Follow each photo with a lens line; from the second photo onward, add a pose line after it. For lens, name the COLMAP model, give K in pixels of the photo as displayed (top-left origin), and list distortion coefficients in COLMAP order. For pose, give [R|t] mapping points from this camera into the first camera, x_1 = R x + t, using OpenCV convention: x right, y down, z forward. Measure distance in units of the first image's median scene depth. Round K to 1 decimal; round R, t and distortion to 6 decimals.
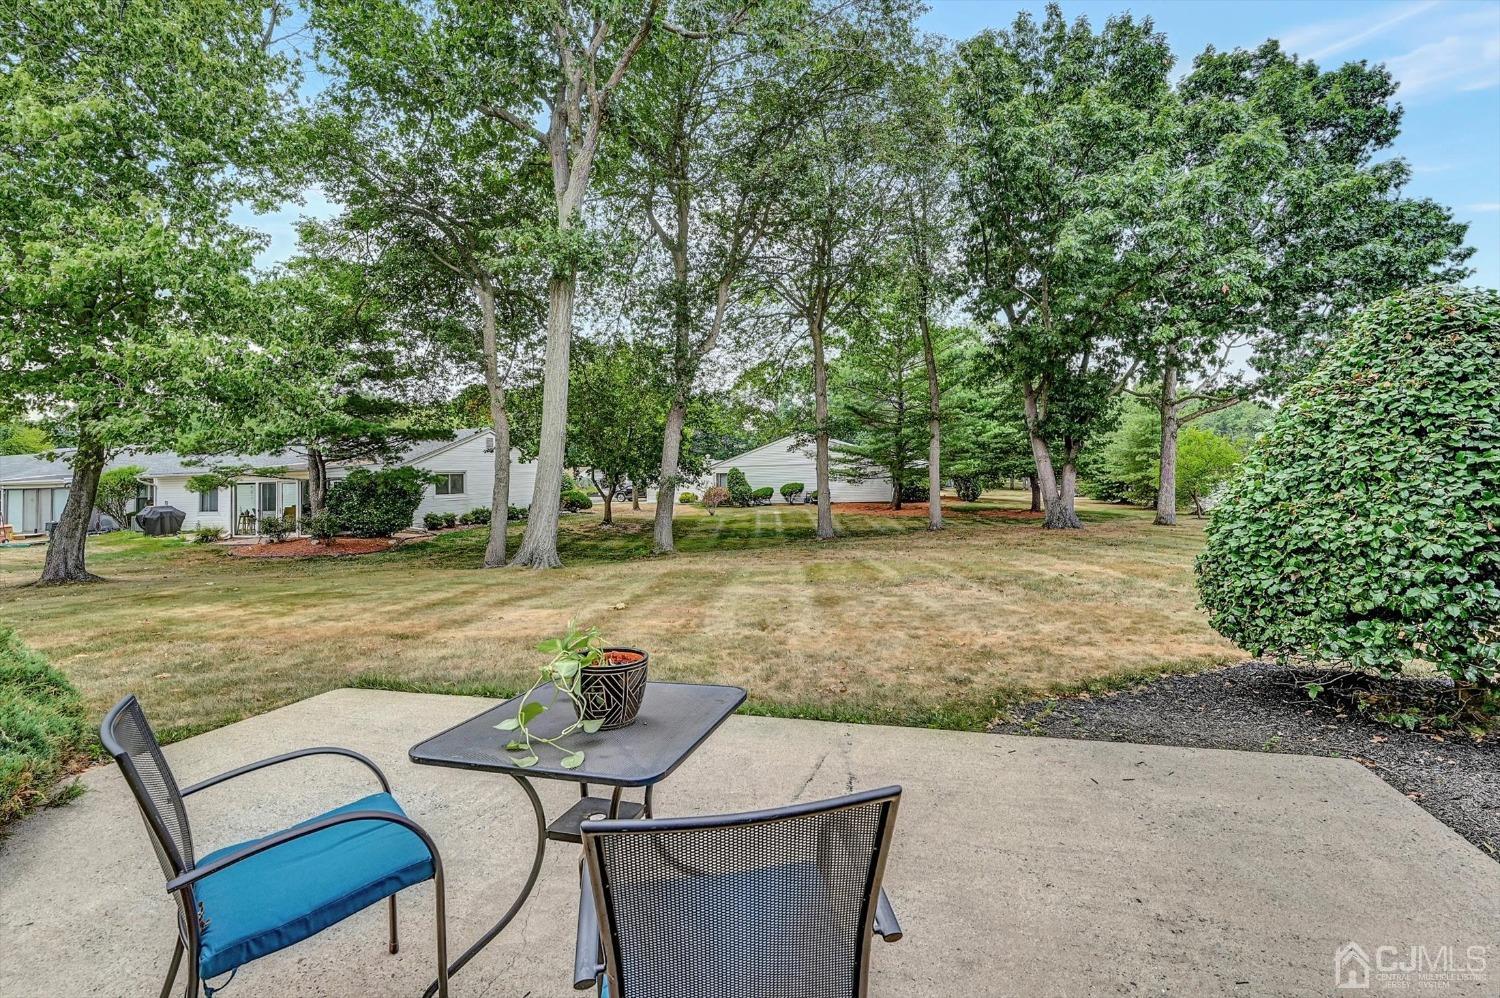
lens RADIAL K [[693.0, 0, 749.2], [0, 693.0, 459.4], [0, 0, 1]] dist [-0.000994, -0.000122]
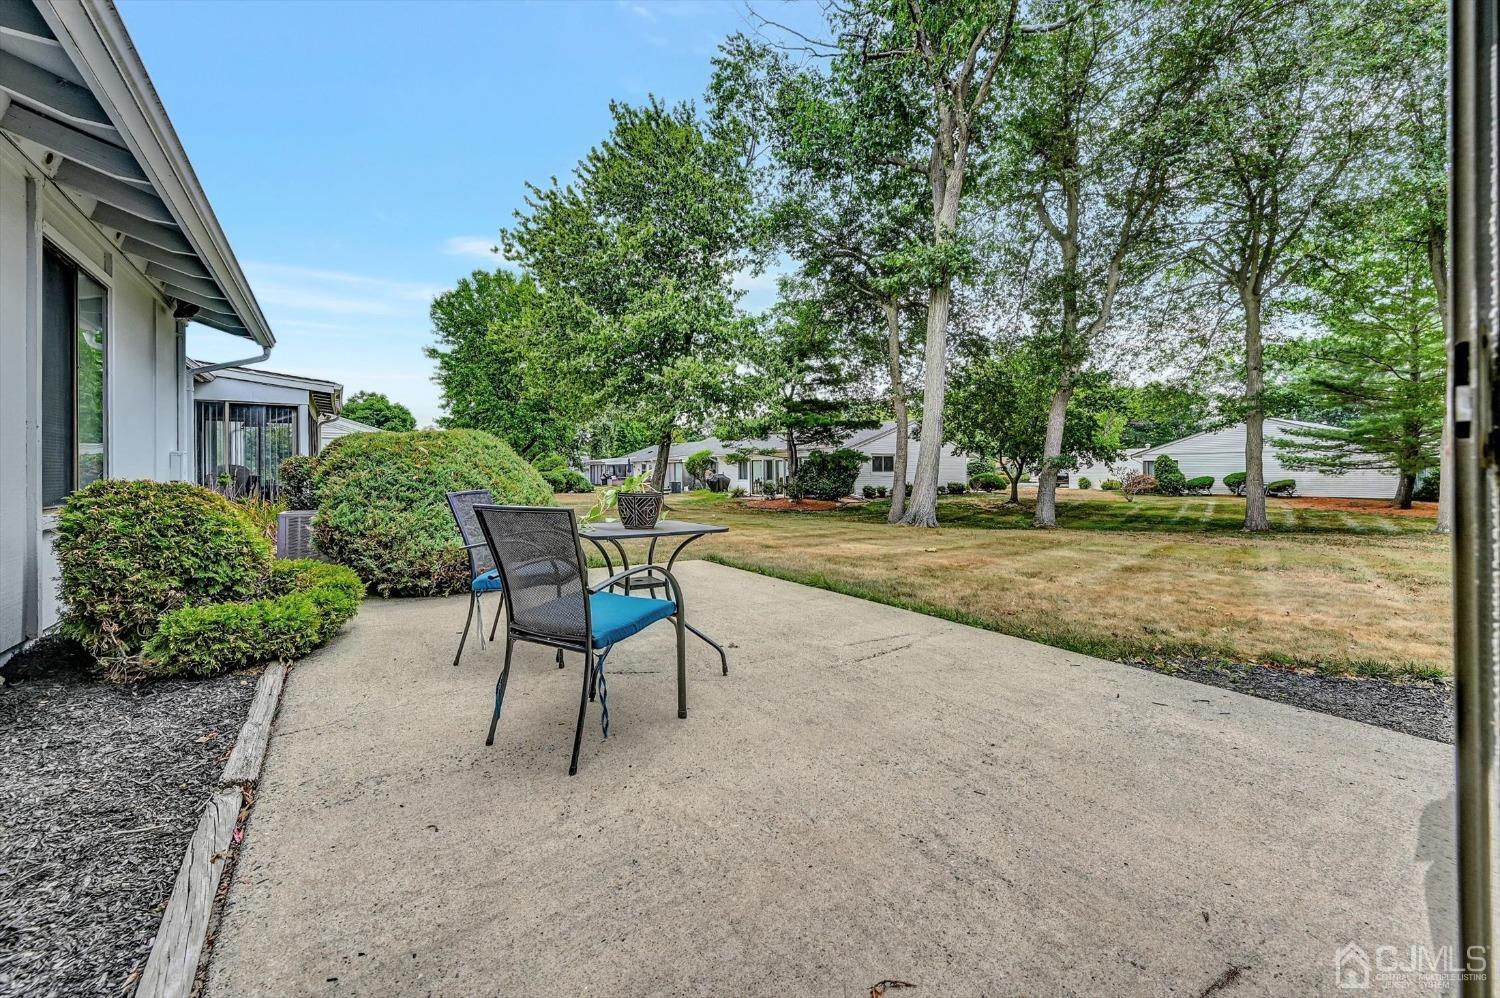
lens RADIAL K [[596.6, 0, 760.3], [0, 596.6, 488.1], [0, 0, 1]] dist [-0.000803, -0.000304]
pose [[0.765609, 0.041406, -0.641973, 0.127665], [-0.006629, 0.998381, 0.056487, 0.022776], [0.643272, -0.038992, 0.764644, 0.001647]]
